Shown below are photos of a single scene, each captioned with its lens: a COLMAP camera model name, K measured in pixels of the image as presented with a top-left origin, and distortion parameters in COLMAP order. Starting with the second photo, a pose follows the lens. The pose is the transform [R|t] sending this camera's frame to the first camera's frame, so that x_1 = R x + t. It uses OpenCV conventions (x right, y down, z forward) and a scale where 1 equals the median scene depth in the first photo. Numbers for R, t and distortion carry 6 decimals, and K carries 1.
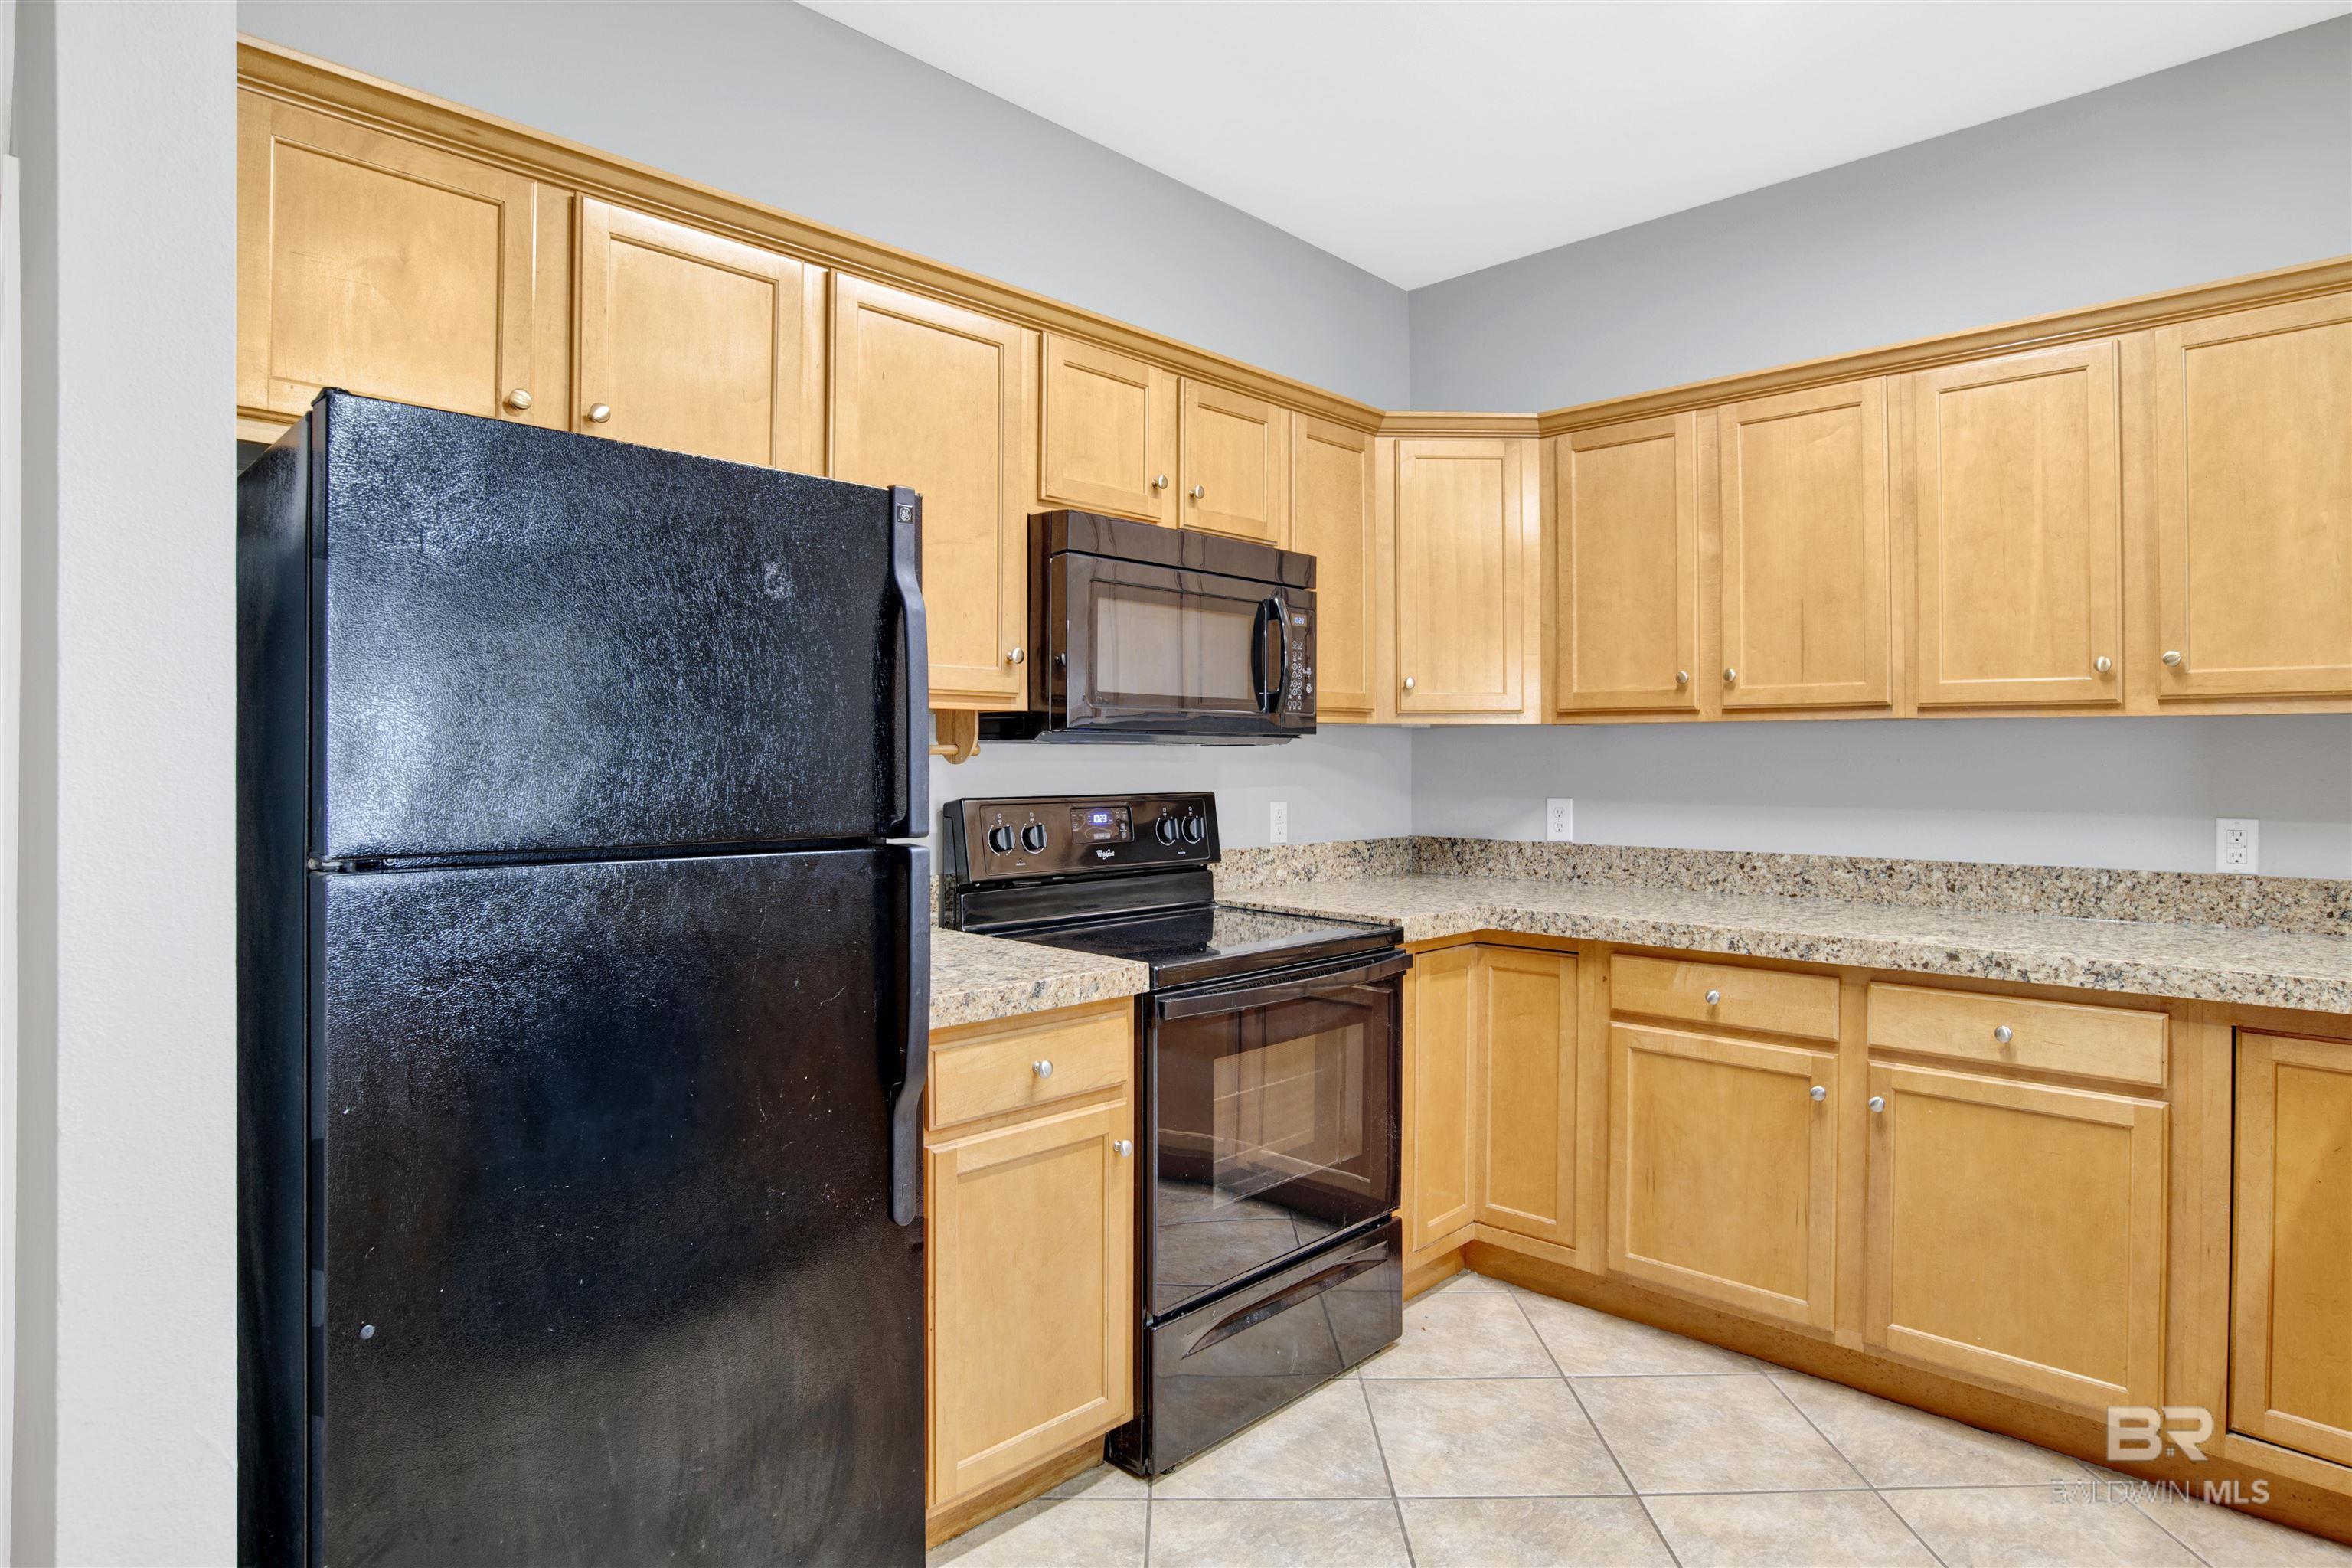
lens RADIAL K [[1262.0, 0, 1183.5], [0, 1262.0, 764.2], [0, 0, 1]] dist [-0.067438, 0.022643]
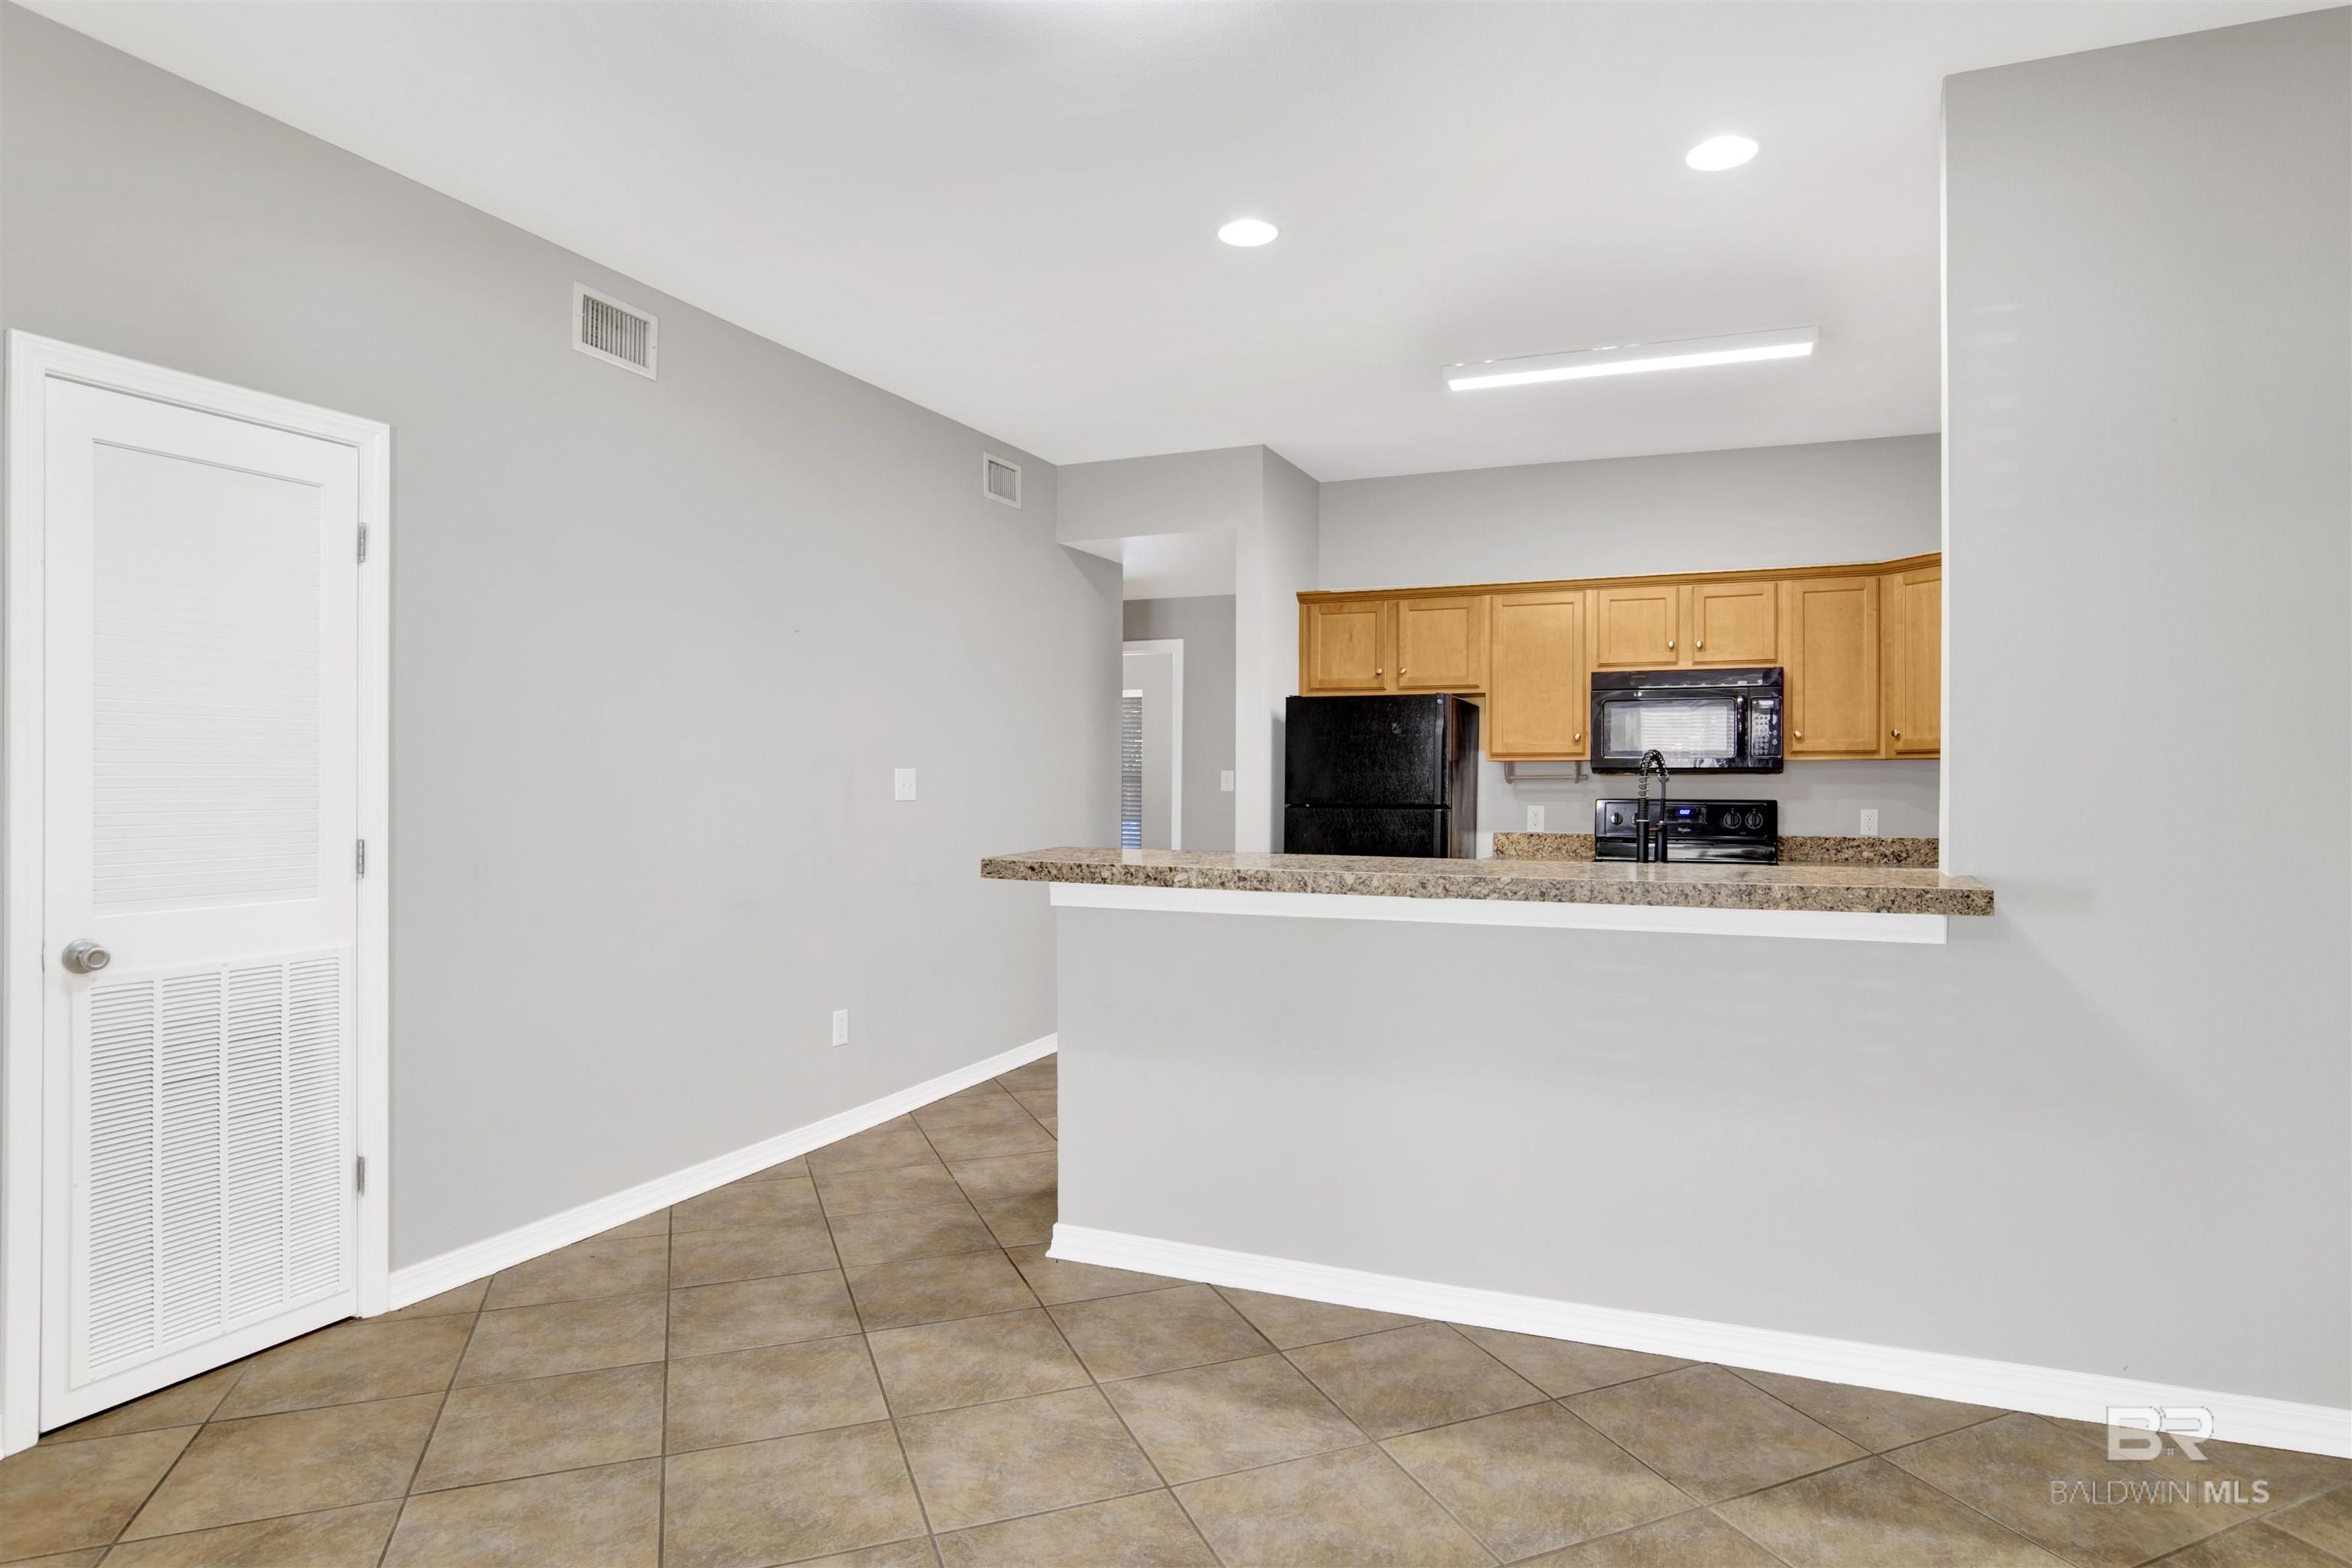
lens RADIAL K [[1262.0, 0, 1192.6], [0, 1262.0, 772.7], [0, 0, 1]] dist [-0.067438, 0.022643]
pose [[0.348038, -0.005740, -0.937463, 1.607872], [-0.005343, 0.999953, -0.008106, 0.002248], [0.937465, 0.007830, 0.347991, -0.416724]]
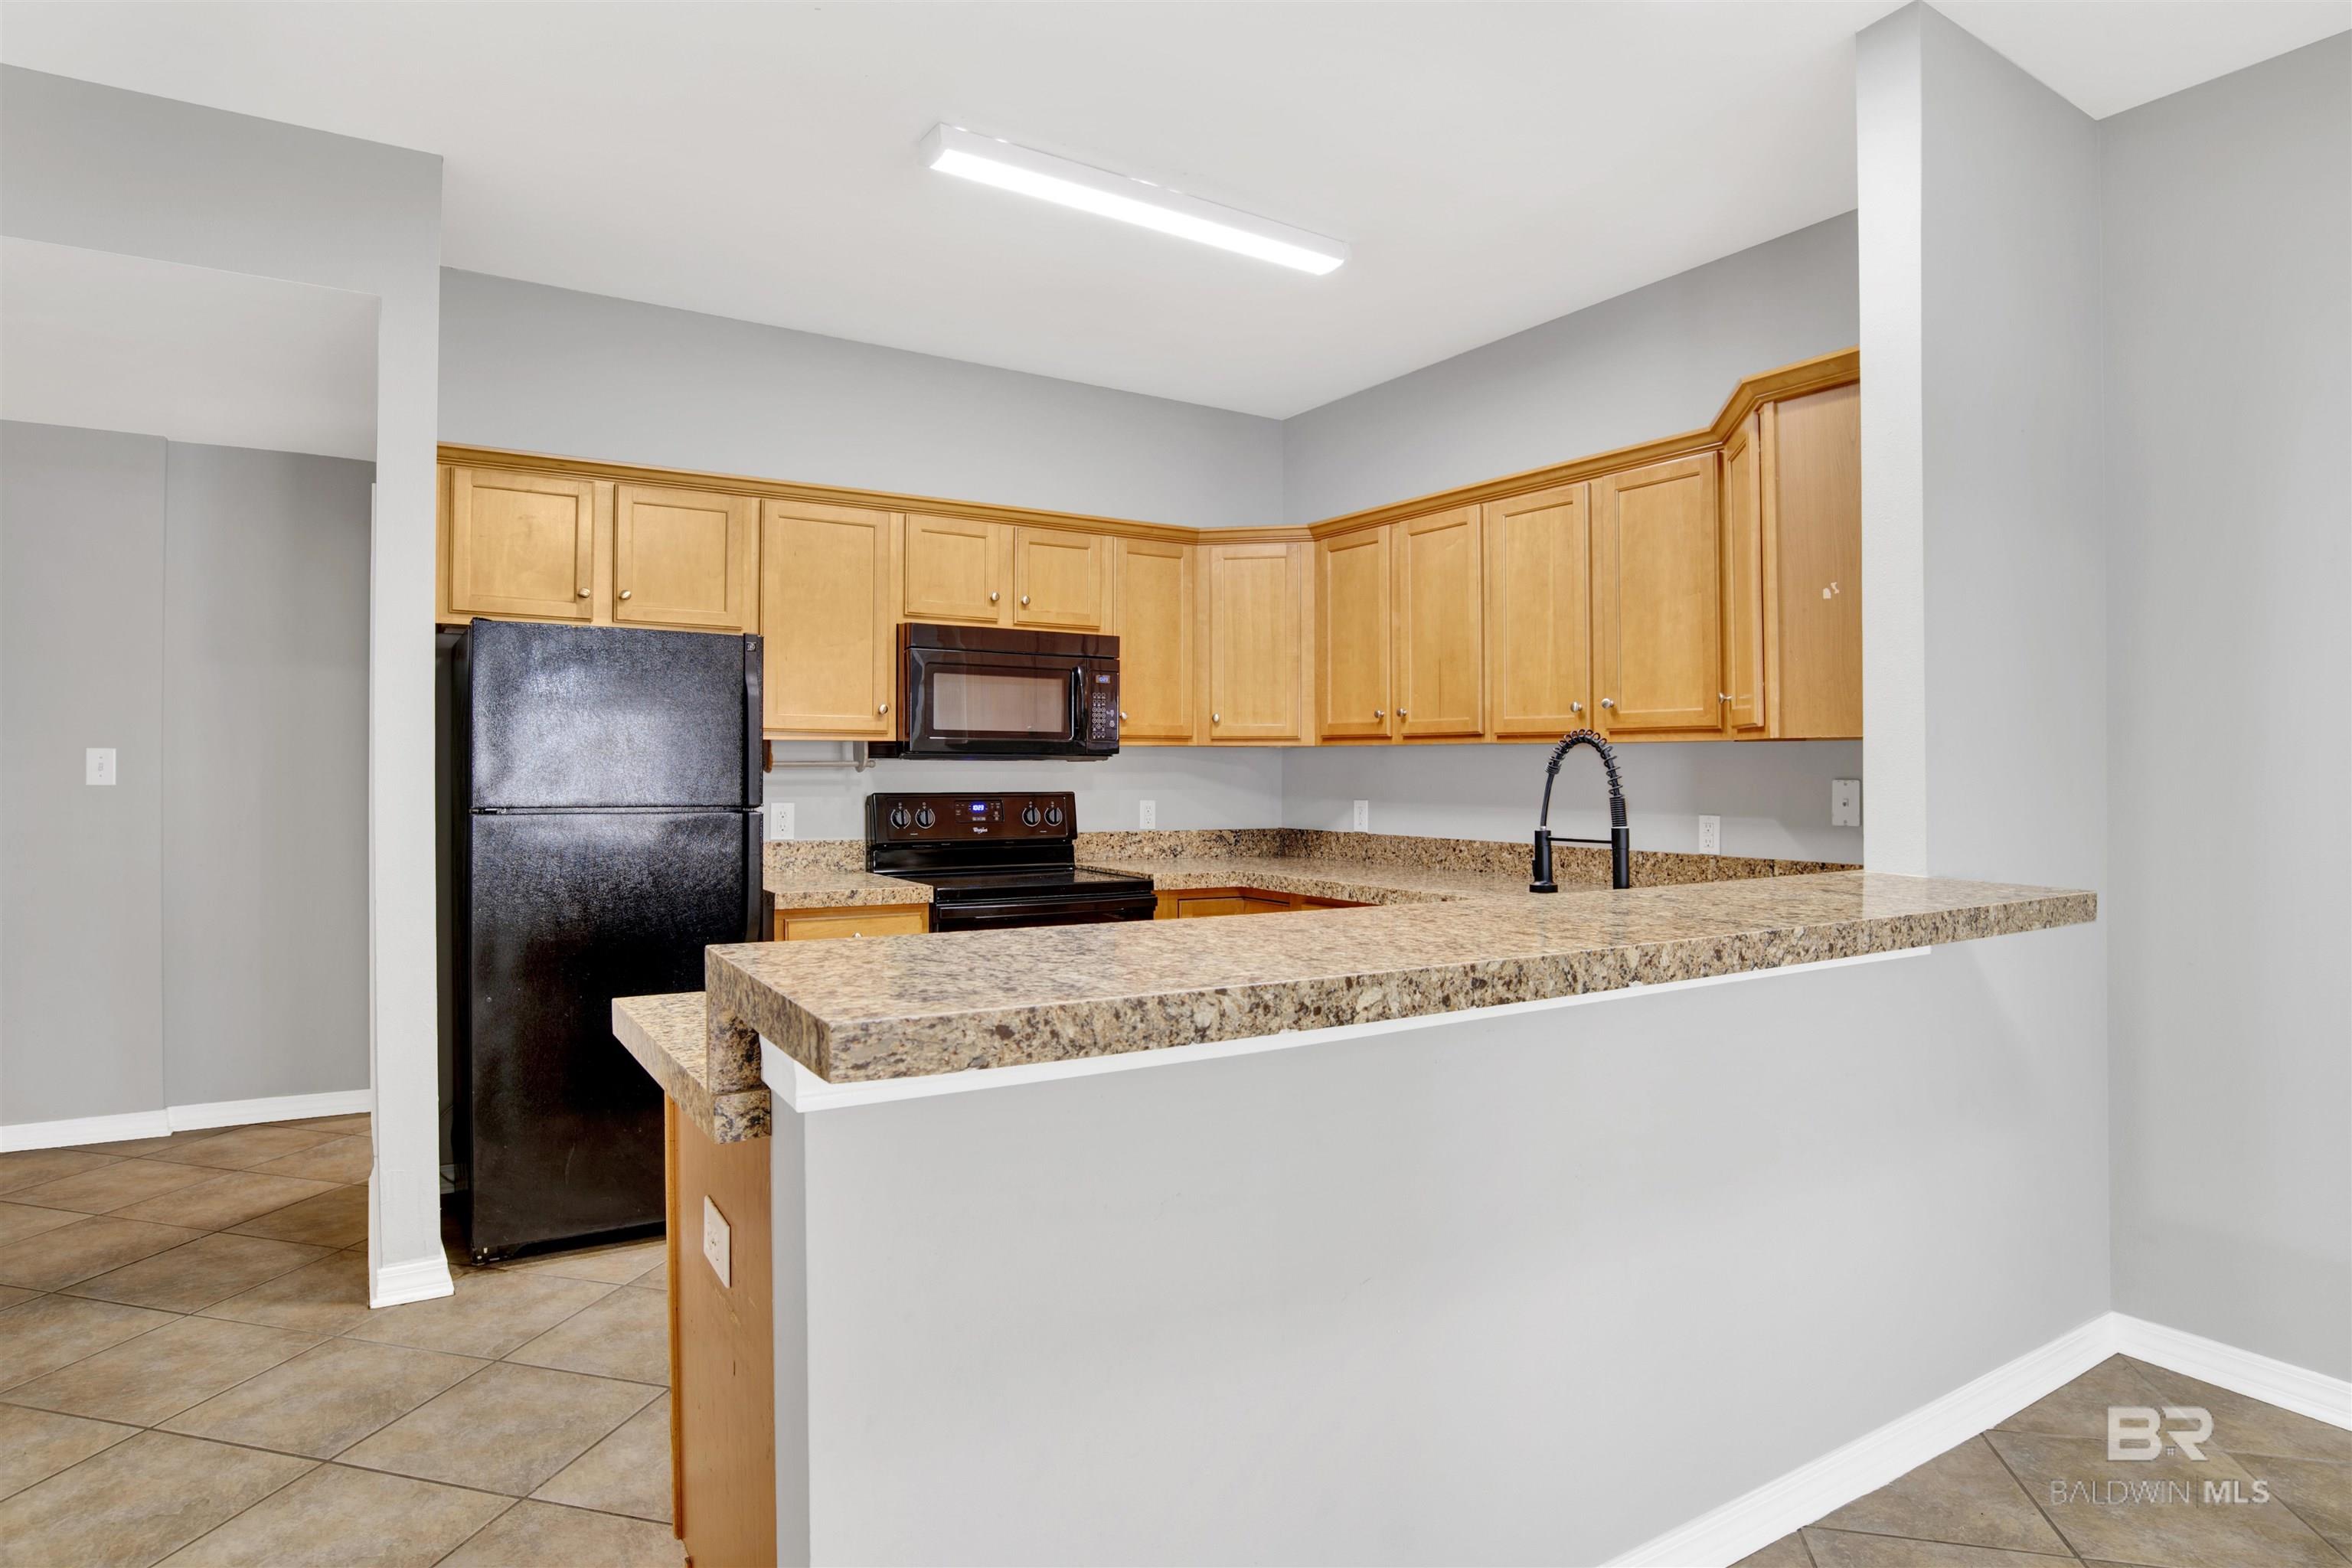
lens RADIAL K [[1262.0, 0, 1158.8], [0, 1262.0, 787.1], [0, 0, 1]] dist [-0.067438, 0.022643]
pose [[0.972470, 0.007315, -0.232913, 0.564639], [-0.005371, 0.999945, 0.008979, 0.002930], [0.232966, -0.007481, 0.972456, -0.515954]]
